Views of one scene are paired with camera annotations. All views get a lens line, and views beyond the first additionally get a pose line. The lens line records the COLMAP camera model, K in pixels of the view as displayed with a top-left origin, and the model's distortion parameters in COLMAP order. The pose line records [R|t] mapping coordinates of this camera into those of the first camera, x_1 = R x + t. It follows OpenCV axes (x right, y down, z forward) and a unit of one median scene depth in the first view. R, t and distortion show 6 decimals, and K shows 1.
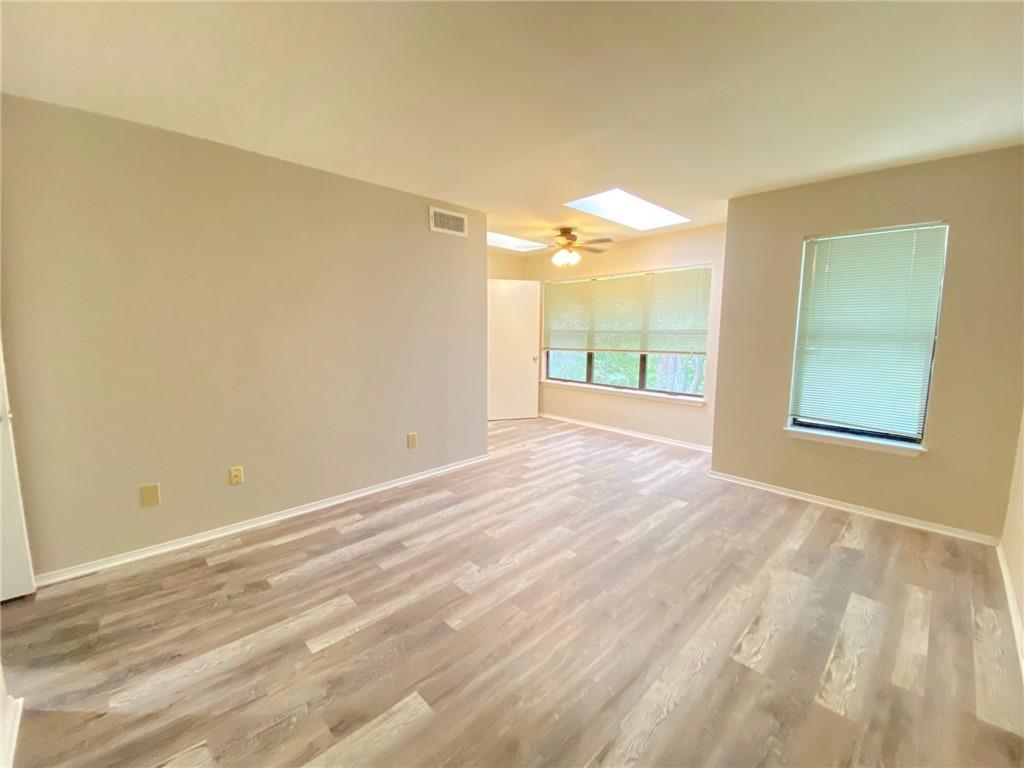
lens RADIAL K [[417.5, 0, 512.7], [0, 417.5, 379.0], [0, 0, 1]] dist [0.016745, -0.018225]
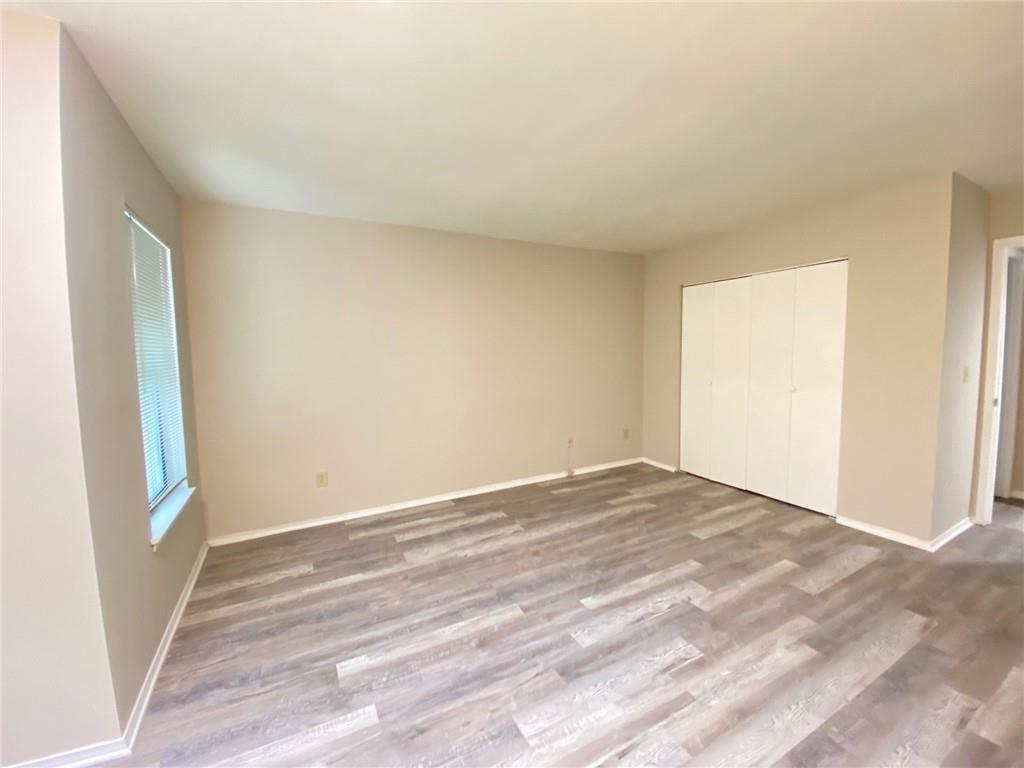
lens RADIAL K [[417.5, 0, 512.7], [0, 417.5, 379.0], [0, 0, 1]] dist [0.016745, -0.018225]
pose [[-0.959735, -0.009558, 0.280743, 0.042821], [0.046865, 0.979966, 0.193574, -0.233683], [-0.276968, 0.198937, -0.940060, 1.761721]]
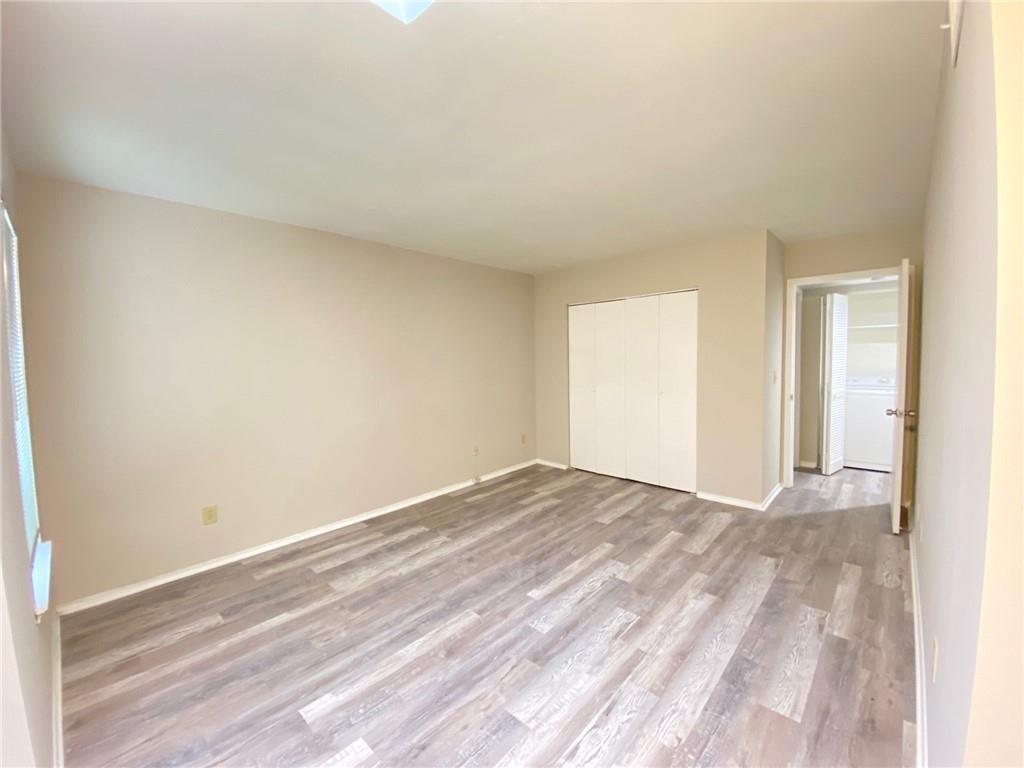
lens RADIAL K [[417.5, 0, 512.7], [0, 417.5, 379.0], [0, 0, 1]] dist [0.016745, -0.018225]
pose [[-0.998584, 0.018810, -0.049755, 0.221903], [0.009574, 0.983673, 0.179711, -0.250753], [0.052323, 0.178981, -0.982460, 1.831423]]
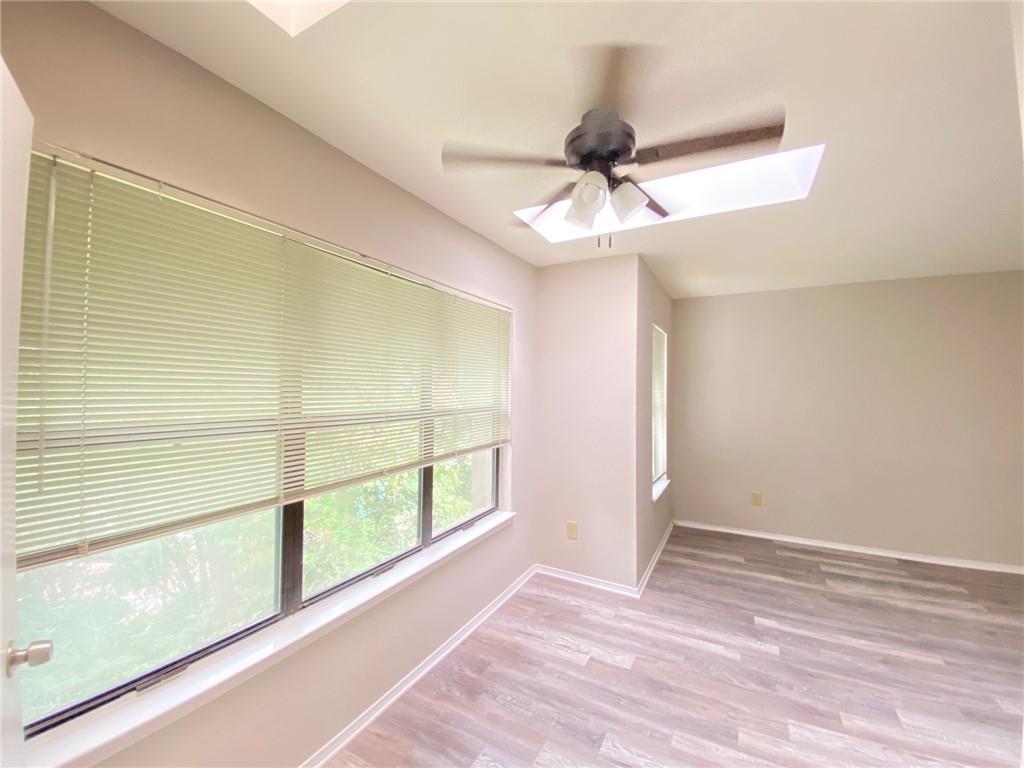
lens RADIAL K [[417.5, 0, 512.7], [0, 417.5, 379.0], [0, 0, 1]] dist [0.016745, -0.018225]
pose [[-0.299462, 0.011001, 0.954045, -0.289893], [0.106864, 0.994028, 0.022081, -0.301081], [-0.948105, 0.108566, -0.298849, 2.084123]]
